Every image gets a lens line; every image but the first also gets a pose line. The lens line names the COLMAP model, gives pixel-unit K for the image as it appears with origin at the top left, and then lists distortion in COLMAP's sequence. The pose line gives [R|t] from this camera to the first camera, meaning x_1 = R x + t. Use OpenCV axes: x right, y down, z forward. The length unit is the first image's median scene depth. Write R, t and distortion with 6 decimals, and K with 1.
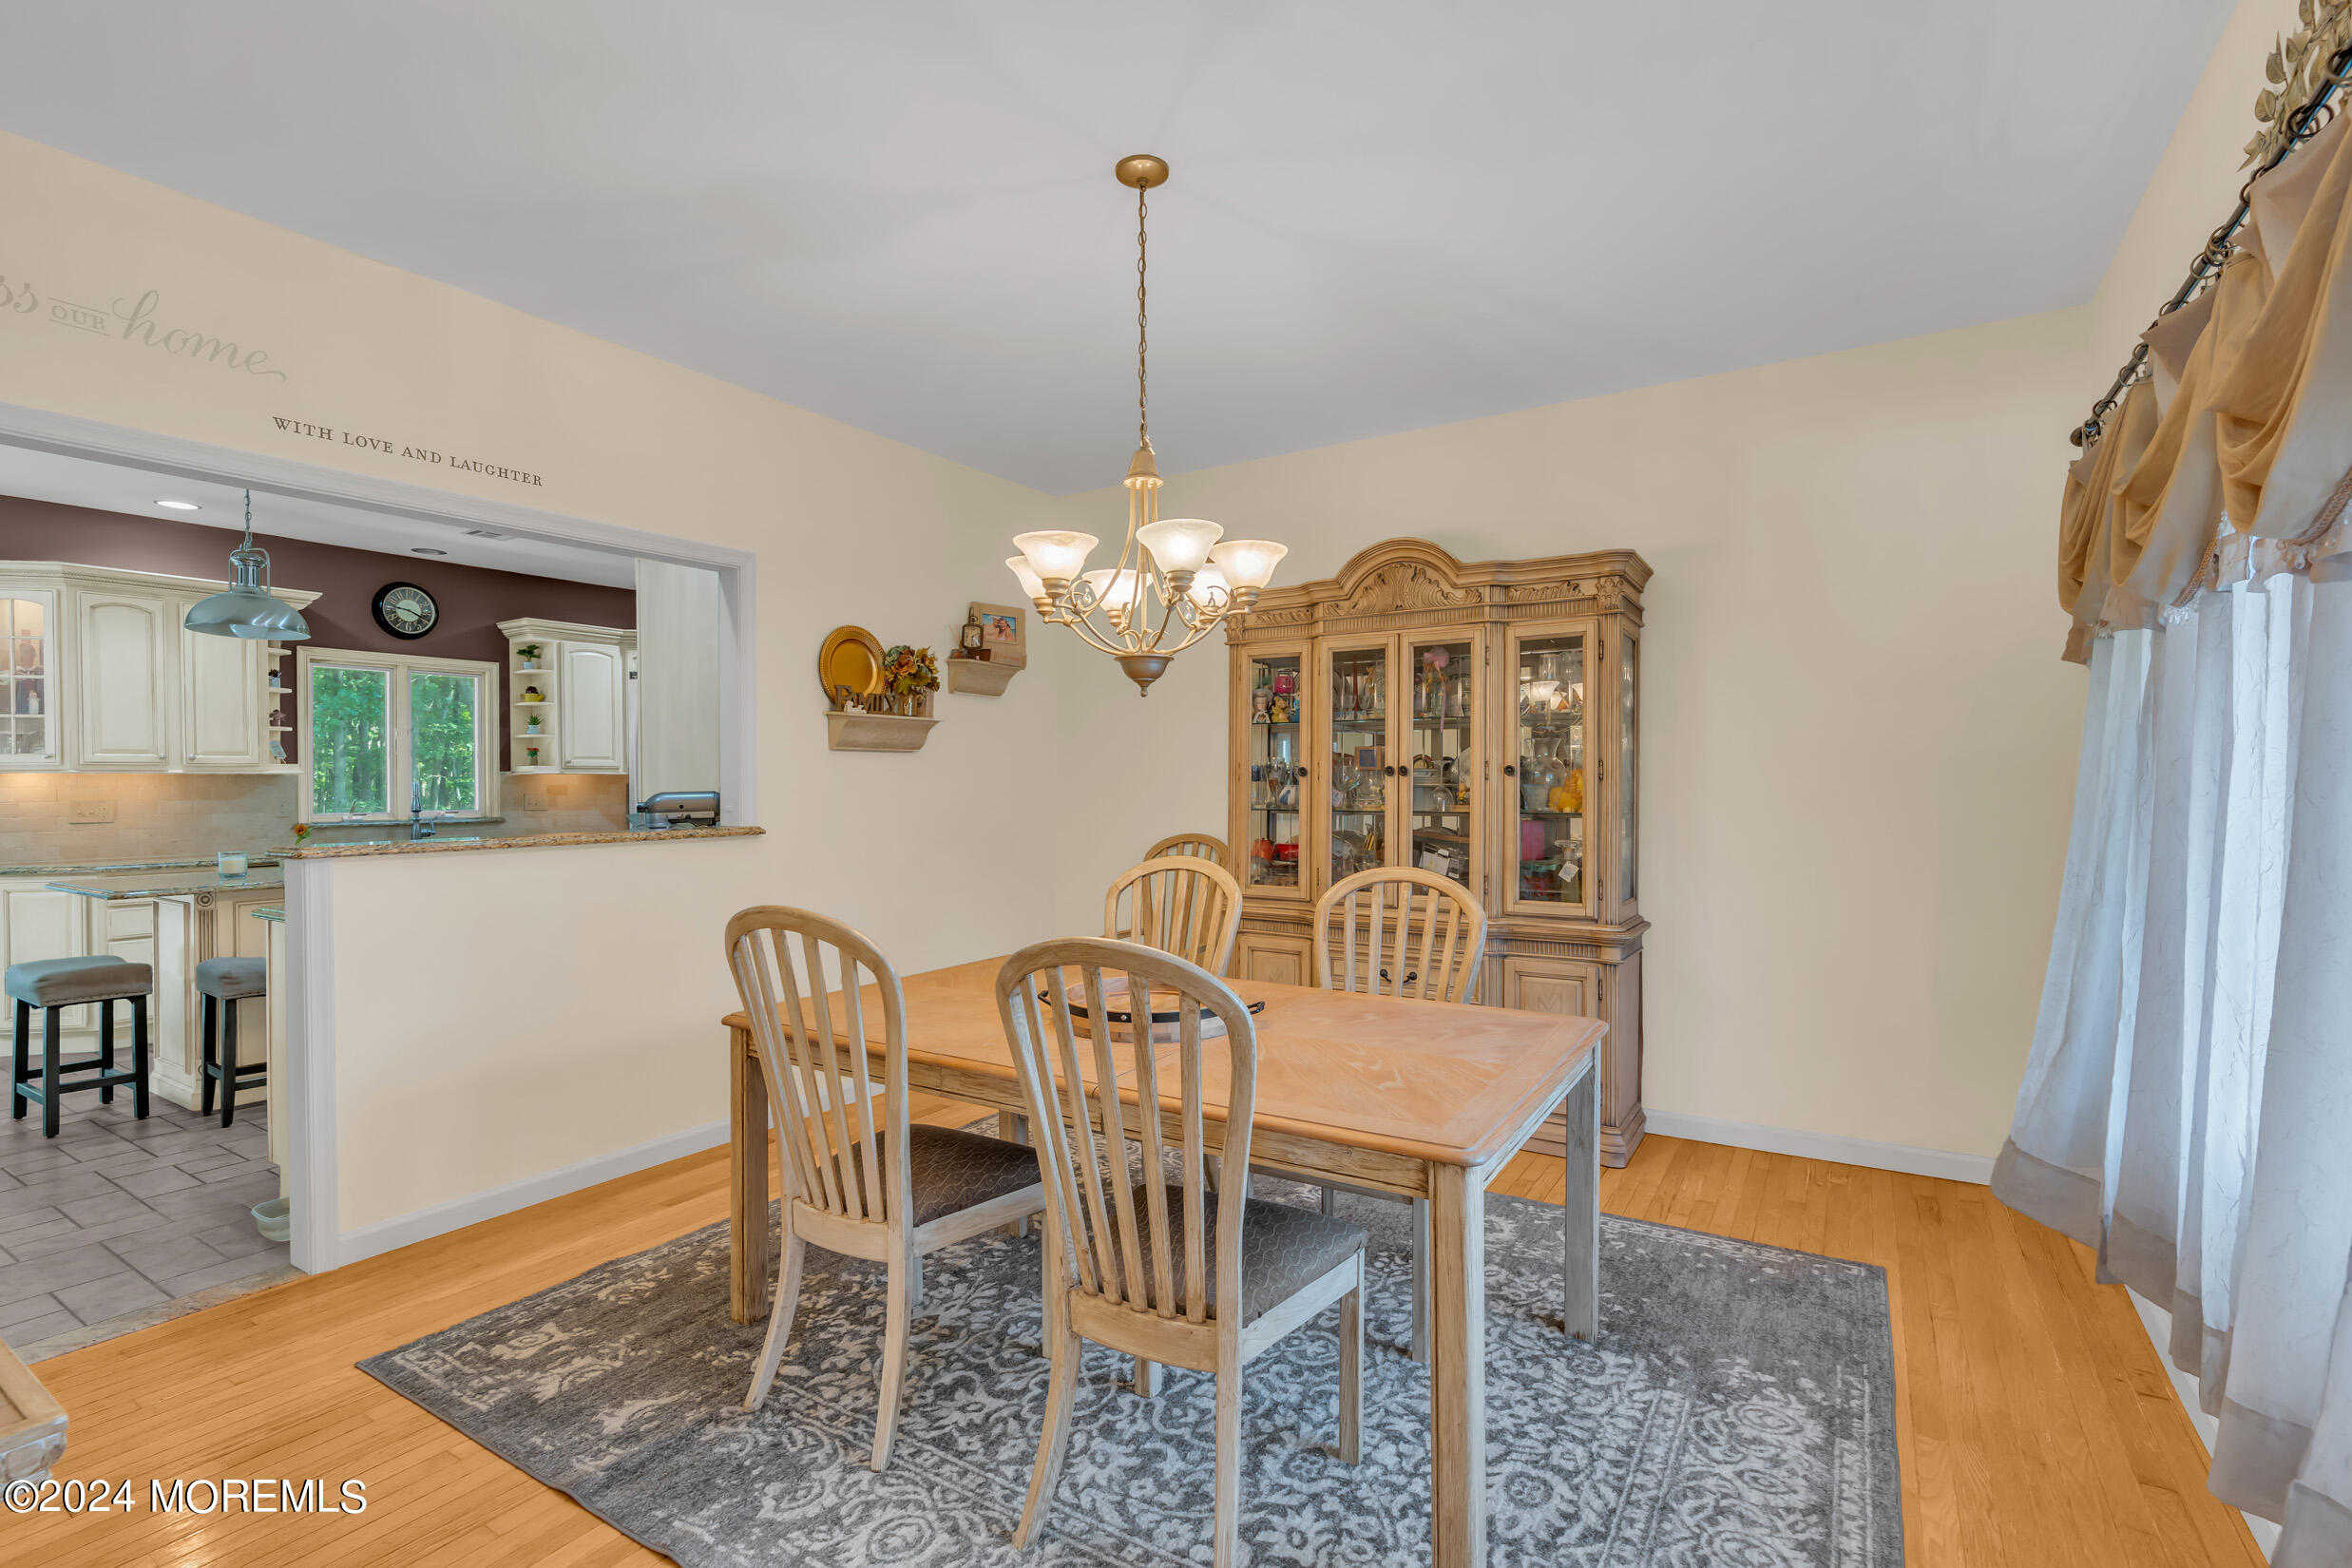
lens RADIAL K [[1073.7, 0, 1179.6], [0, 1073.7, 800.0], [0, 0, 1]] dist [-0.000892, 0.000561]
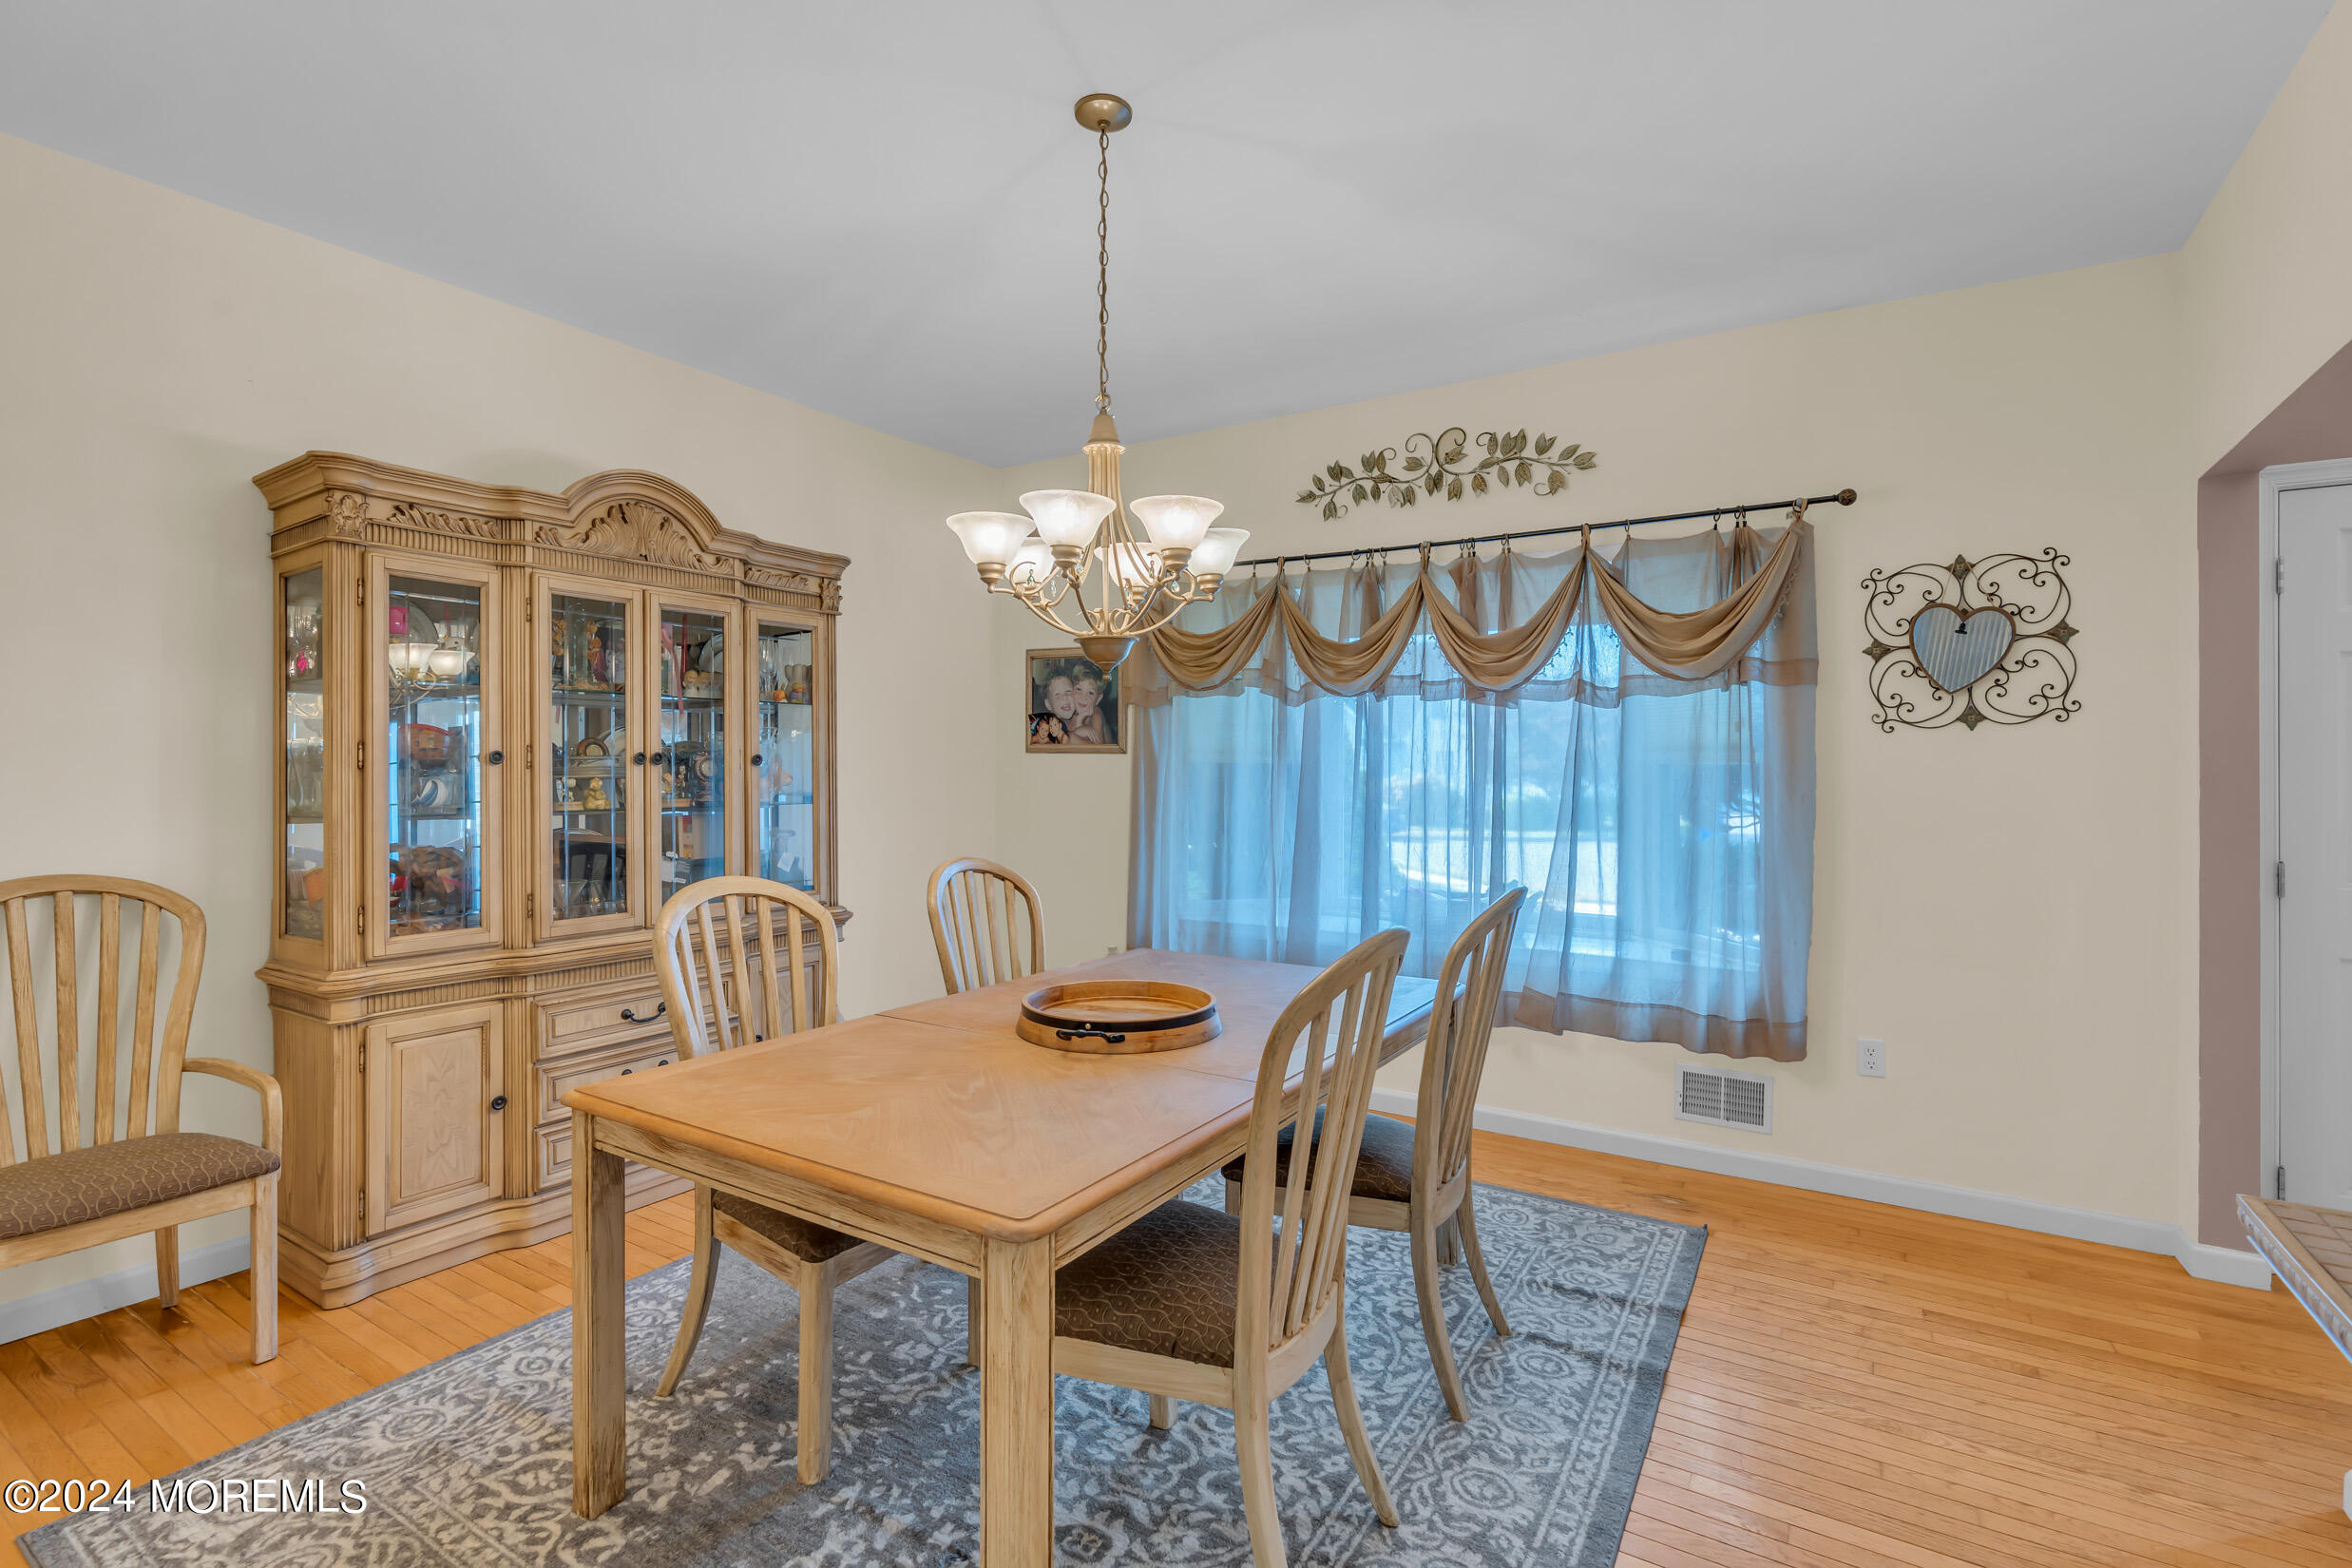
lens RADIAL K [[1073.7, 0, 1180.0], [0, 1073.7, 768.3], [0, 0, 1]] dist [-0.000892, 0.000561]
pose [[0.003059, 0.000233, 0.999995, -0.636616], [0.011860, 0.999930, -0.000269, -0.014901], [-0.999925, 0.011861, 0.003056, 0.618866]]
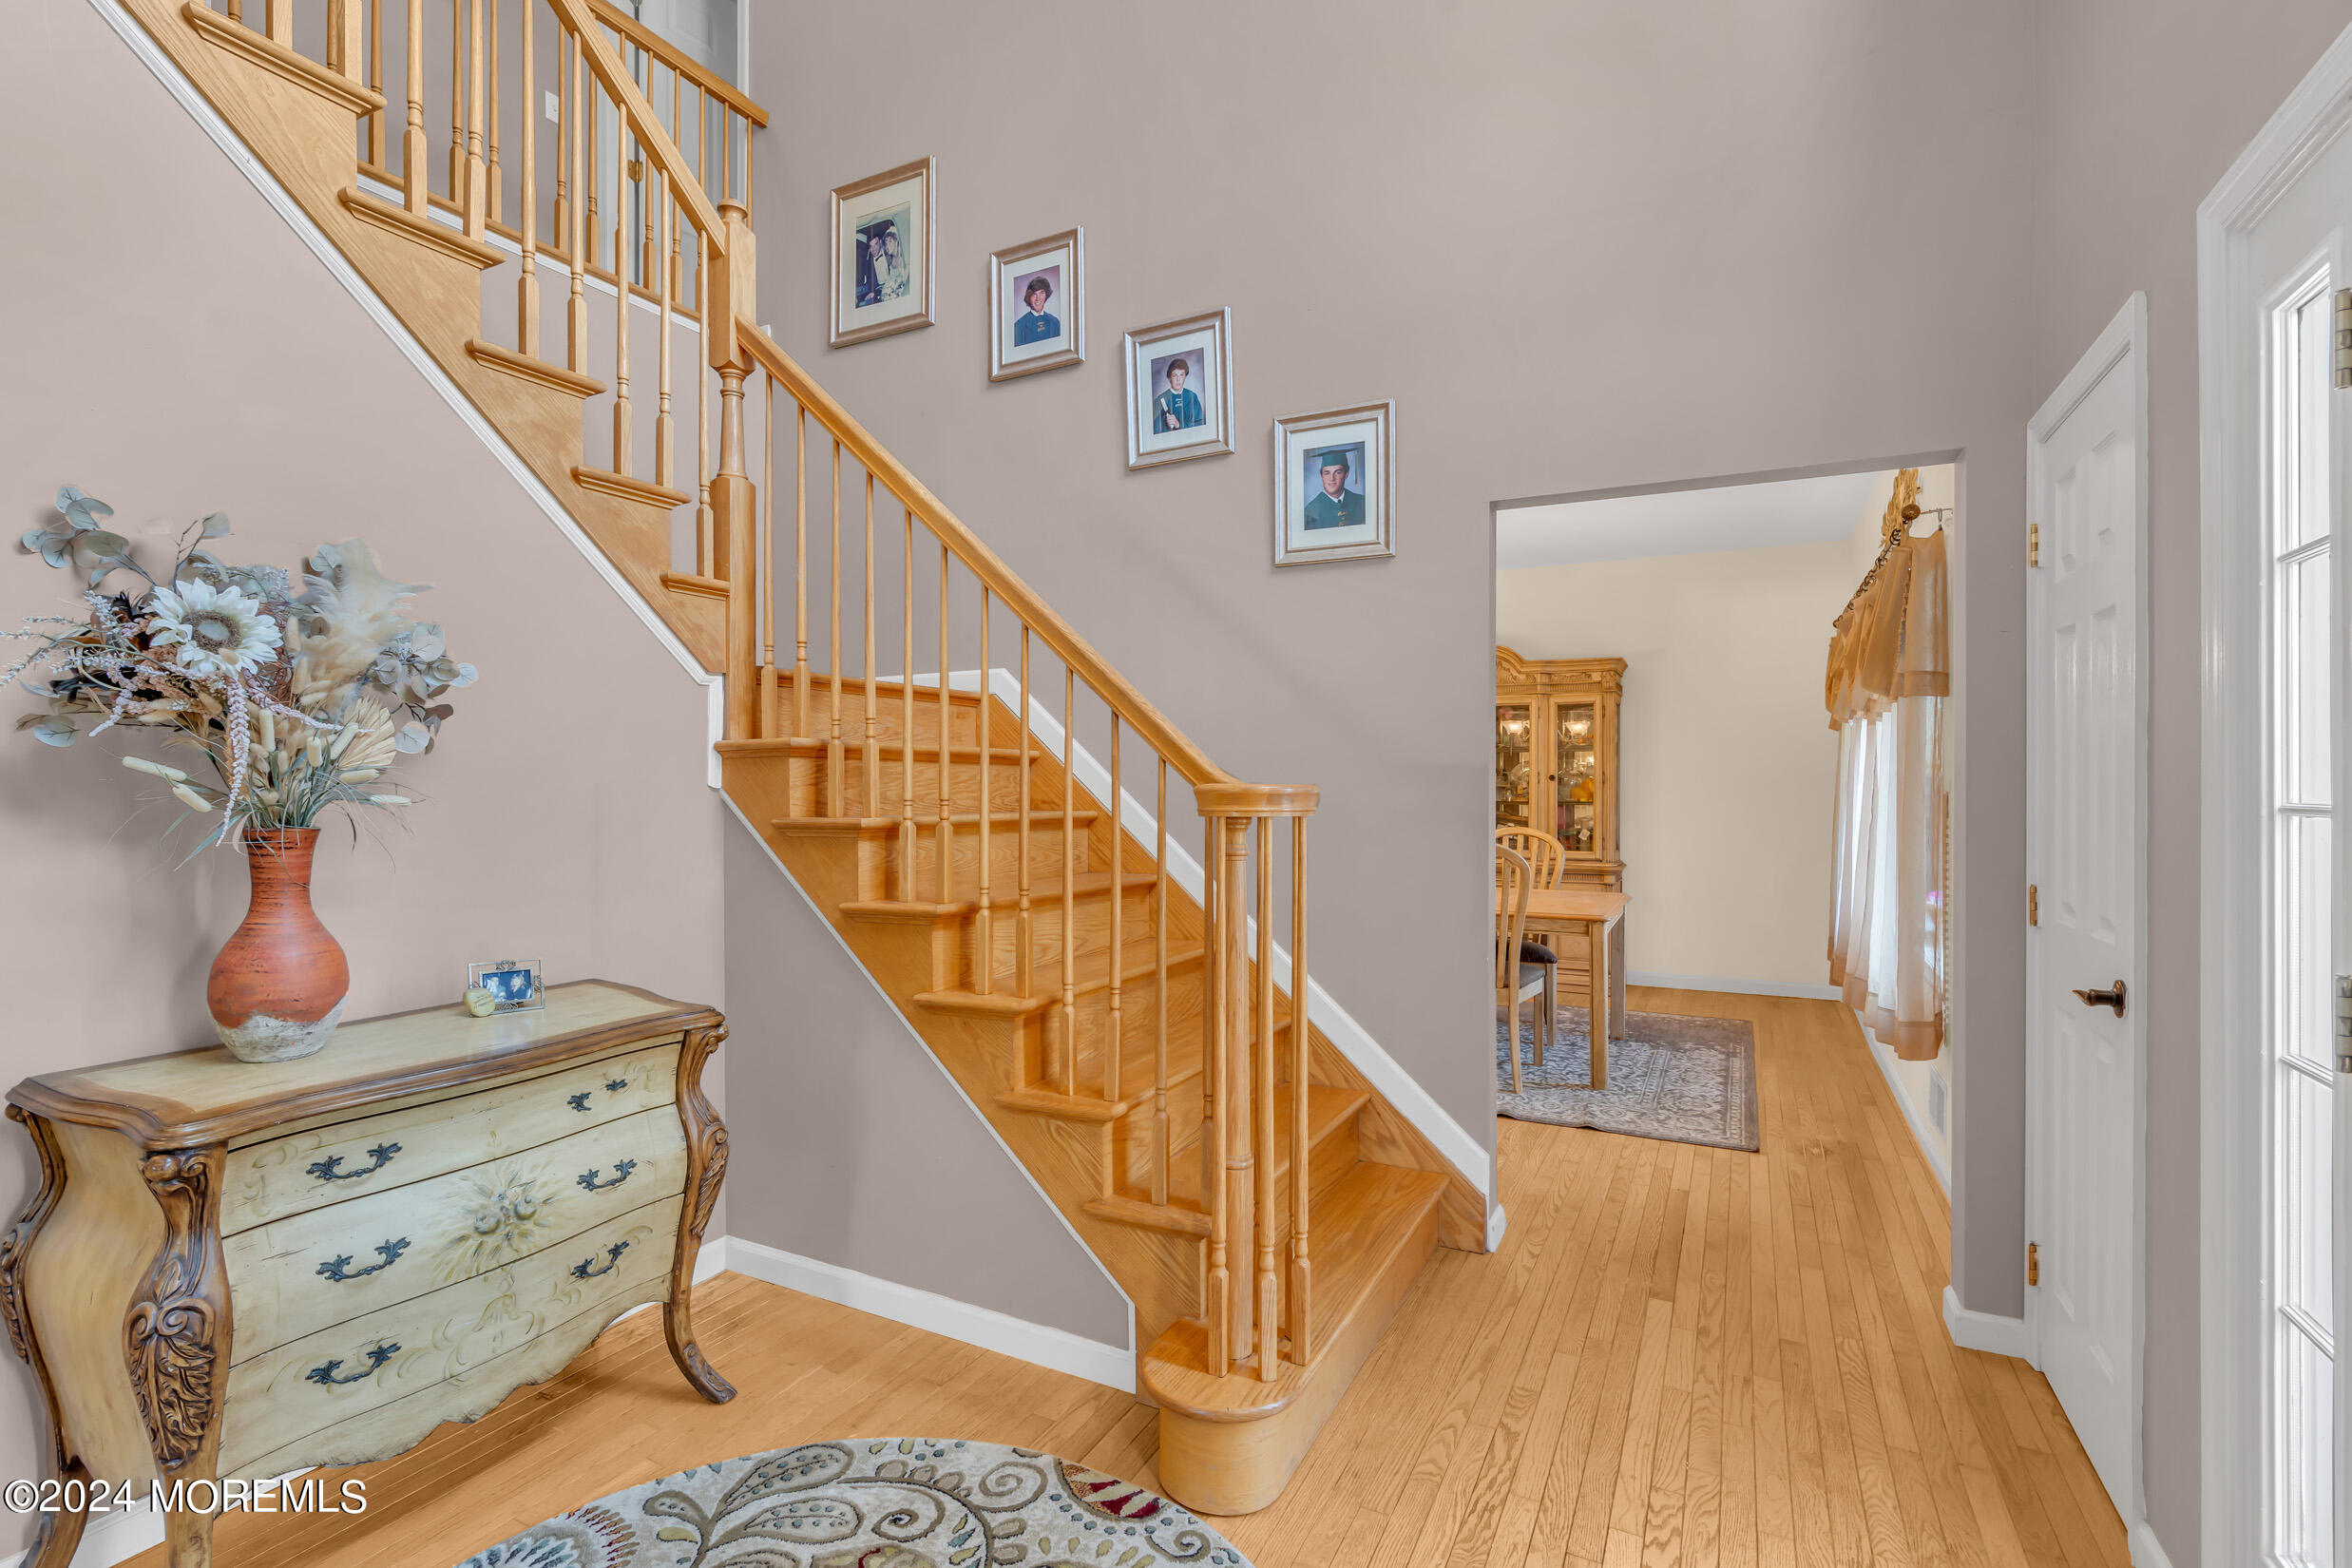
lens RADIAL K [[1073.7, 0, 1184.6], [0, 1073.7, 794.9], [0, 0, 1]] dist [-0.000892, 0.000561]
pose [[0.996309, -0.000053, 0.085844, -0.447250], [0.000531, 0.999984, -0.005544, 0.010275], [-0.085843, 0.005569, 0.996293, -0.711298]]
